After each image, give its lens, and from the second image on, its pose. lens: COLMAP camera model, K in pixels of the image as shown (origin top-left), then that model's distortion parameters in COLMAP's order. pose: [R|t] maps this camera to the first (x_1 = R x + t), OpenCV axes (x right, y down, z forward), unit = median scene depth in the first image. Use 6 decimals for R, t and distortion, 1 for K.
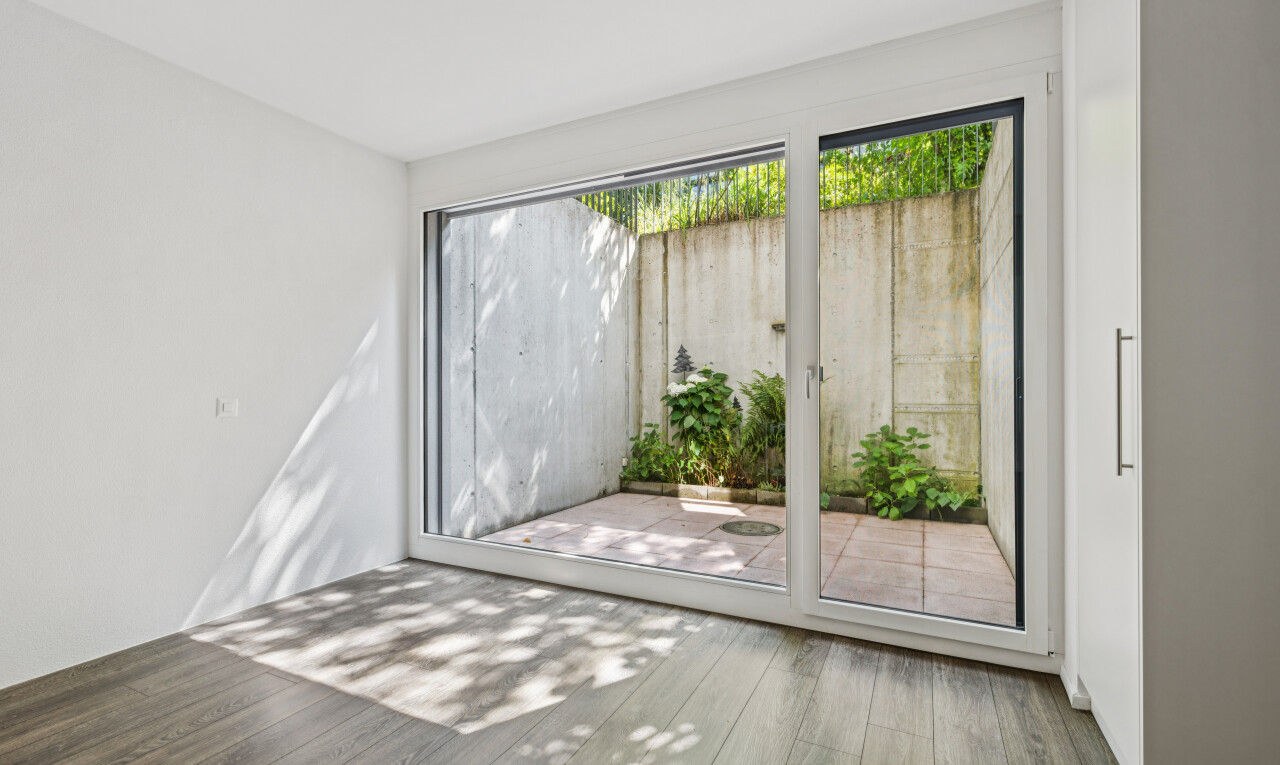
lens RADIAL K [[561.3, 0, 626.2], [0, 561.3, 388.7], [0, 0, 1]] dist [0.001923, 0.000256]
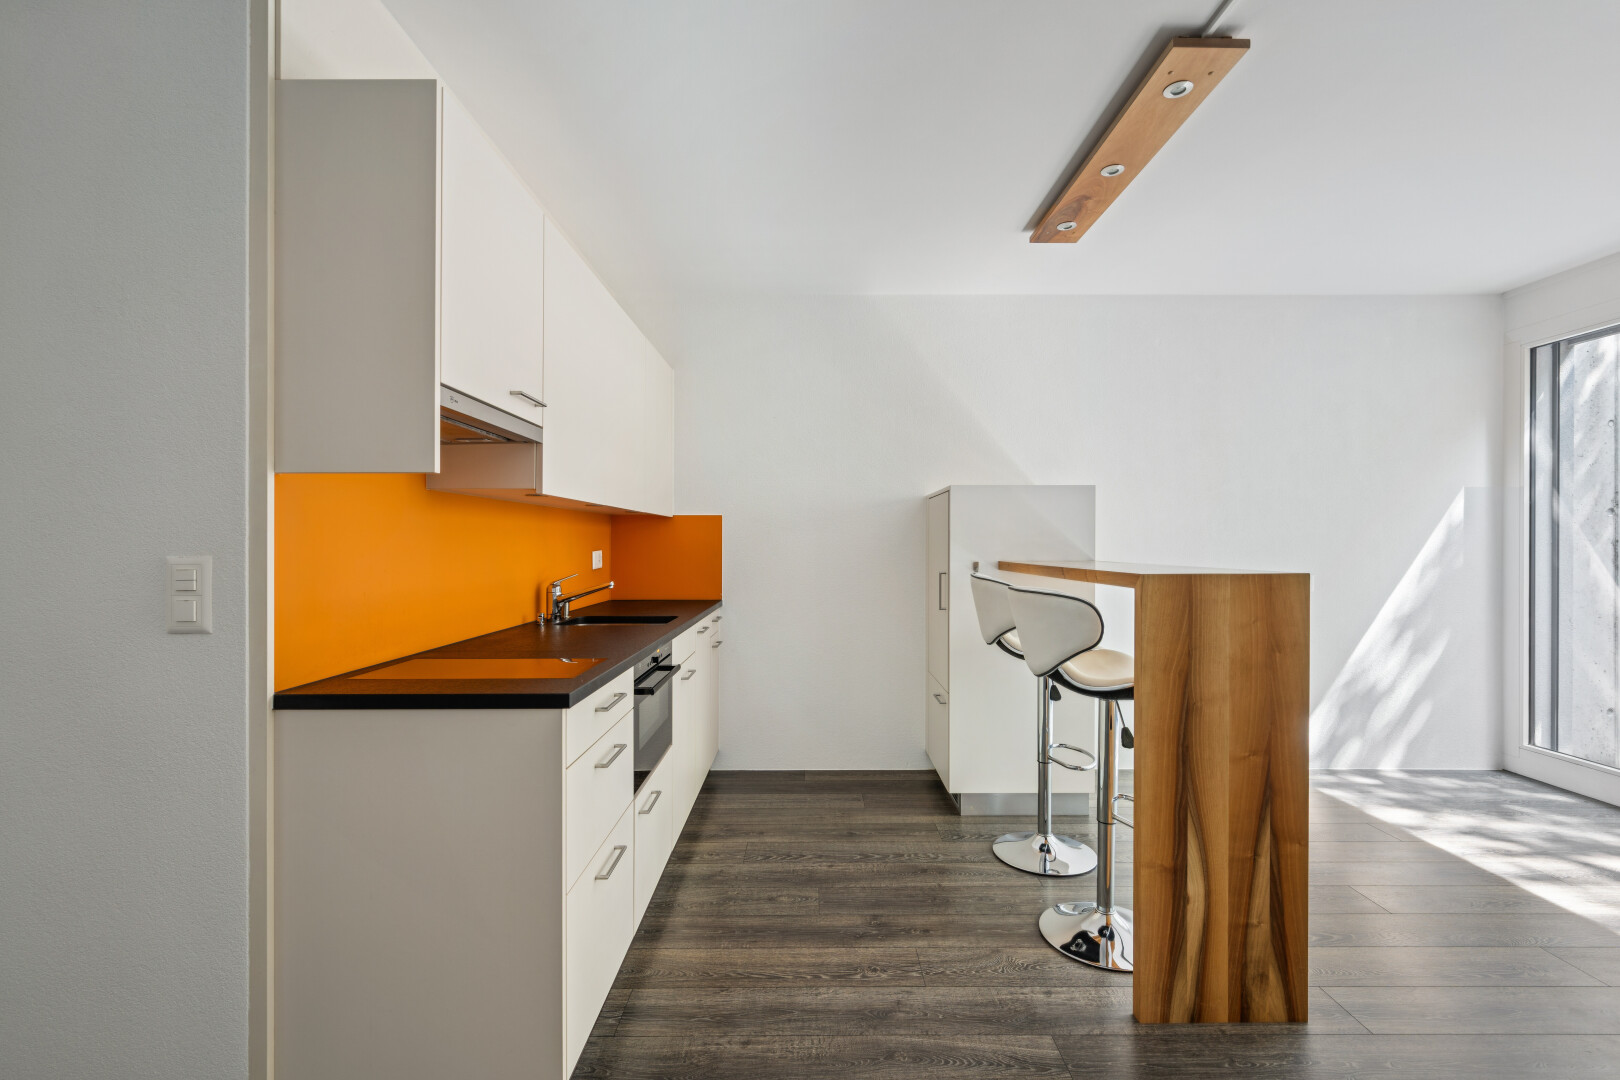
lens RADIAL K [[674.0, 0, 836.6], [0, 674.0, 539.8], [0, 0, 1]] dist [-0.001763, 0.001067]
pose [[0.474219, 0.004582, -0.880395, 0.014899], [0.003493, 0.999969, 0.007086, -0.035118], [0.880400, -0.006436, 0.474188, -0.244595]]
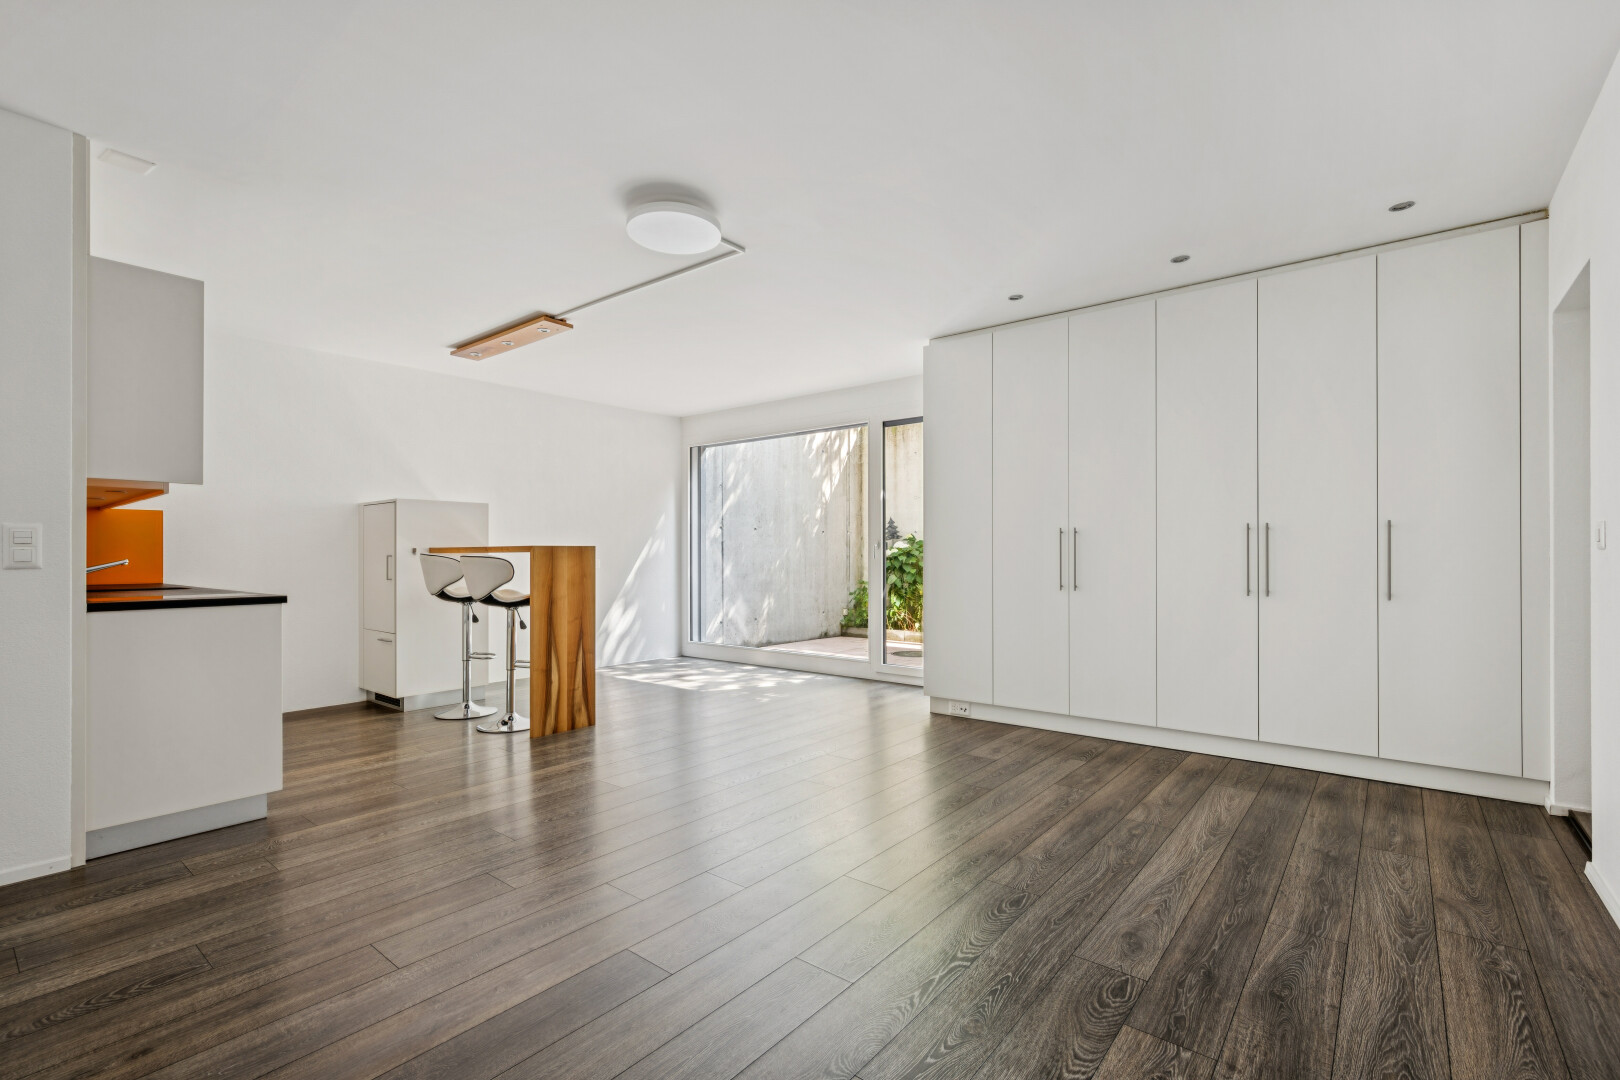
lens RADIAL K [[718.4, 0, 802.2], [0, 718.4, 559.1], [0, 0, 1]] dist [0.000887, 0.000192]
pose [[0.980460, 0.004297, -0.196669, 0.275258], [-0.001652, 0.999906, 0.013611, -0.009897], [0.196709, -0.013020, 0.980375, -0.733688]]
